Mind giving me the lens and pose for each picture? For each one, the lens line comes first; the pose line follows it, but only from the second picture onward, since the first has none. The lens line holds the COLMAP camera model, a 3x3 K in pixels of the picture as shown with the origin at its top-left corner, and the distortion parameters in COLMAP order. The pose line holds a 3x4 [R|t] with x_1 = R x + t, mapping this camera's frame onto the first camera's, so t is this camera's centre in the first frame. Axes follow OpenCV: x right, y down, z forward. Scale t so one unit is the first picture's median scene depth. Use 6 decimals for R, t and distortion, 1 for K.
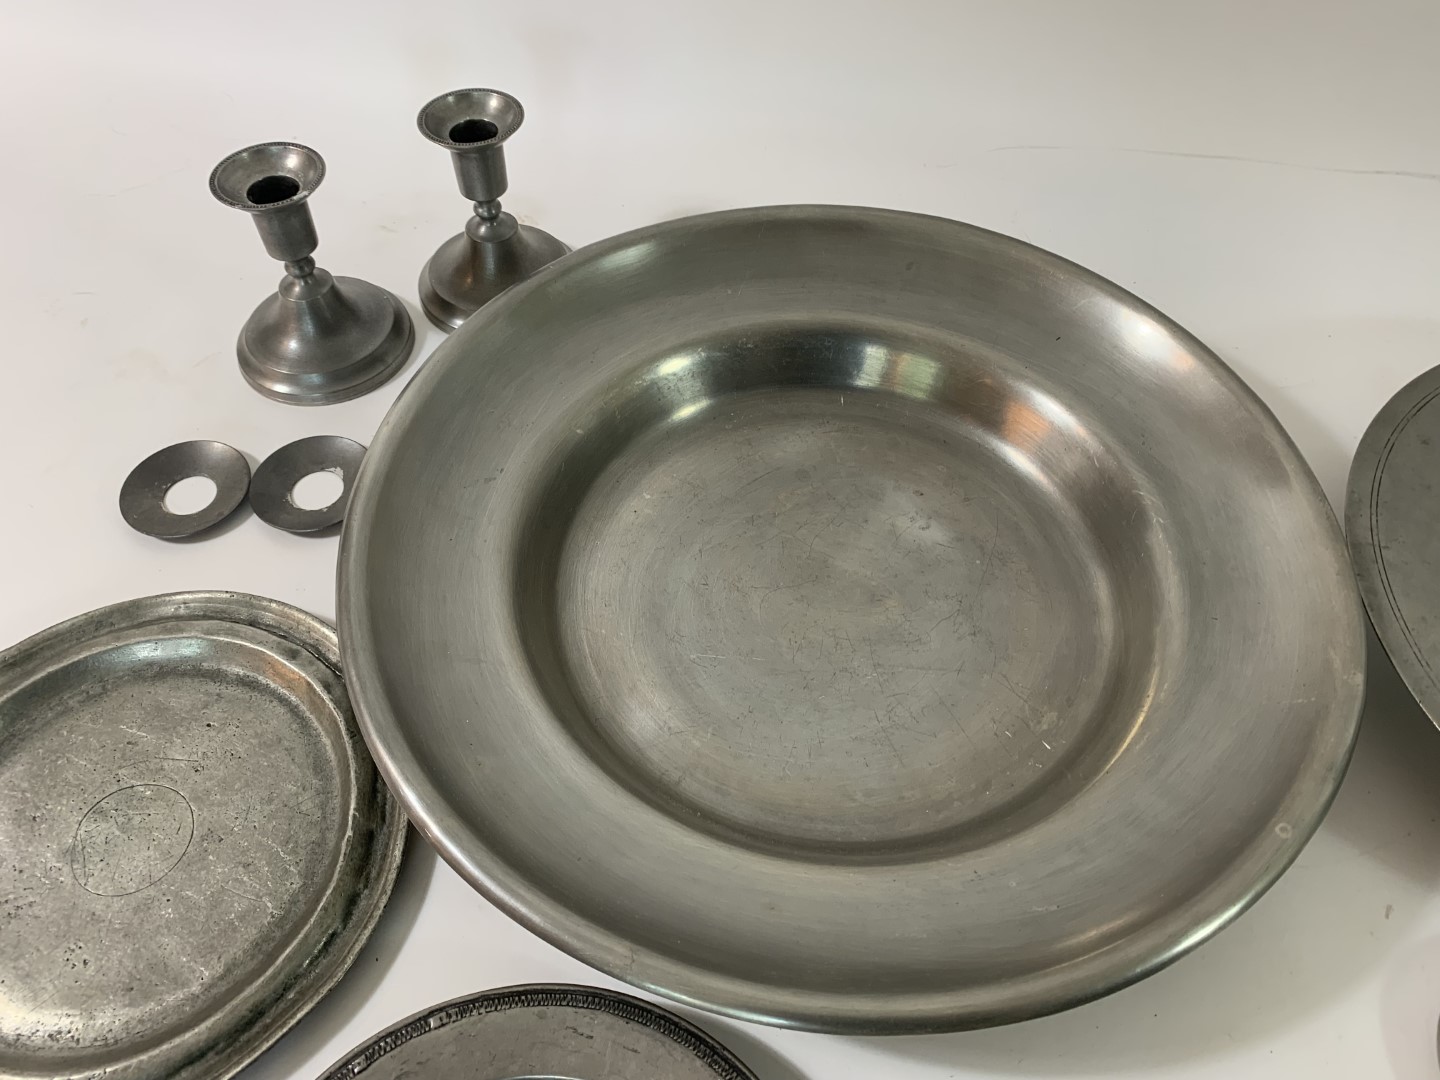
lens RADIAL K [[1091.4, 0, 719.2], [0, 1091.4, 547.0], [0, 0, 1]] dist [0.038788, -0.041818]
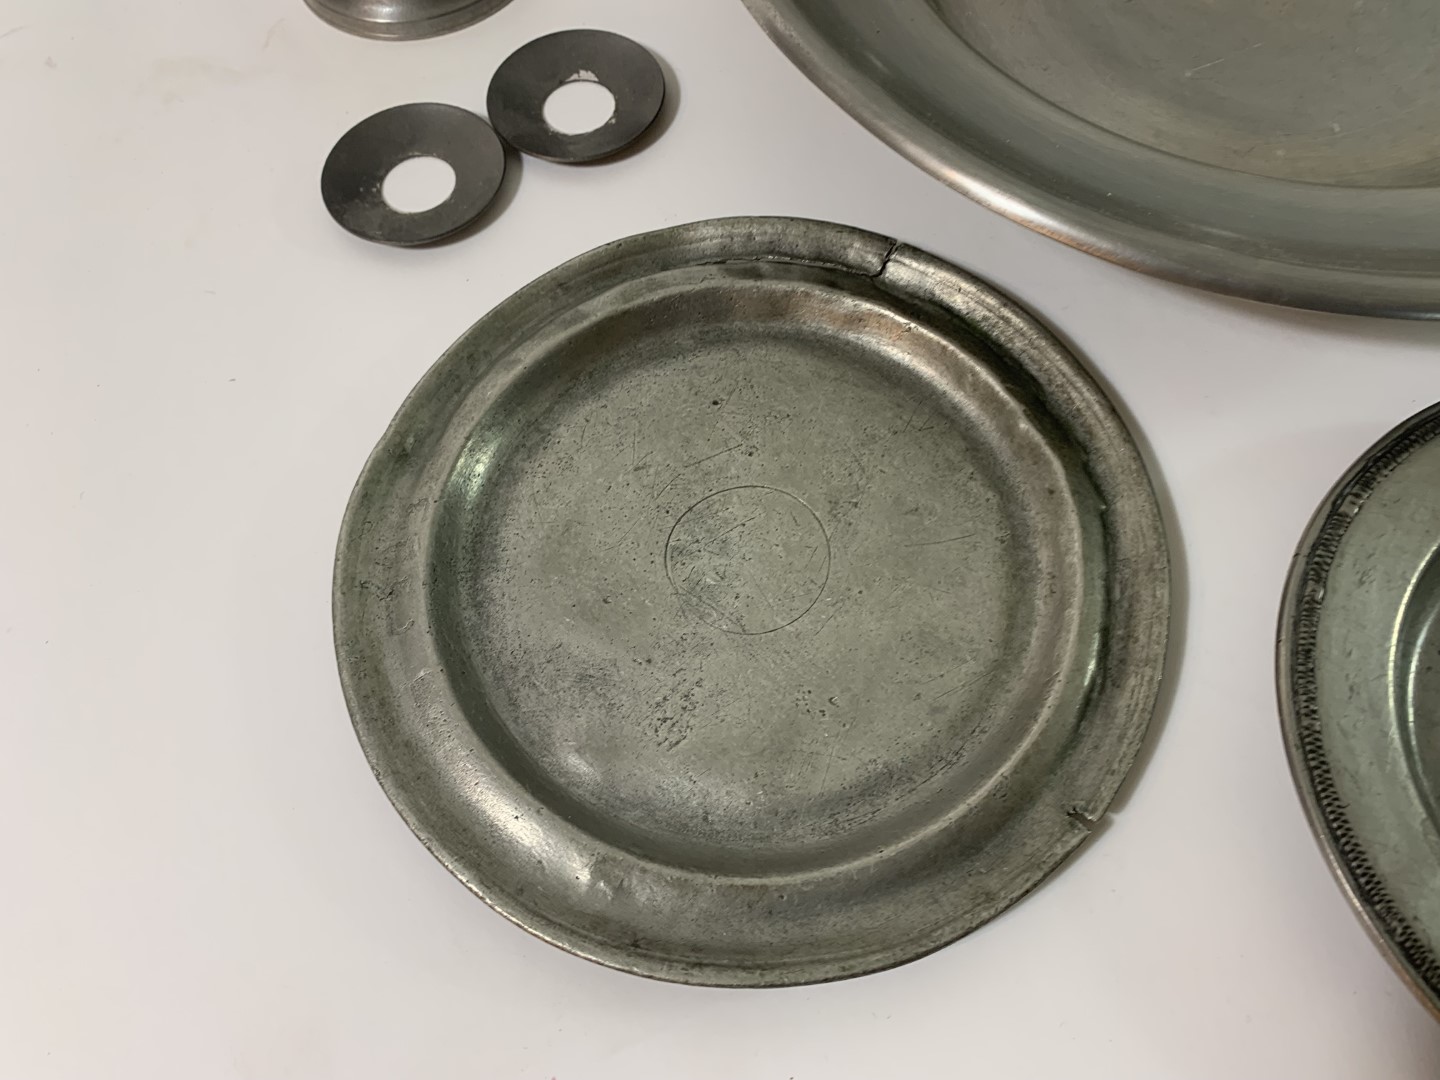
lens RADIAL K [[1091.4, 0, 726.0], [0, 1091.4, 553.8], [0, 0, 1]] dist [0.038788, -0.041818]
pose [[0.875417, -0.452762, 0.169270, -0.589785], [0.411169, 0.881621, 0.231701, 0.083645], [-0.254137, -0.133237, 0.957947, 0.293205]]
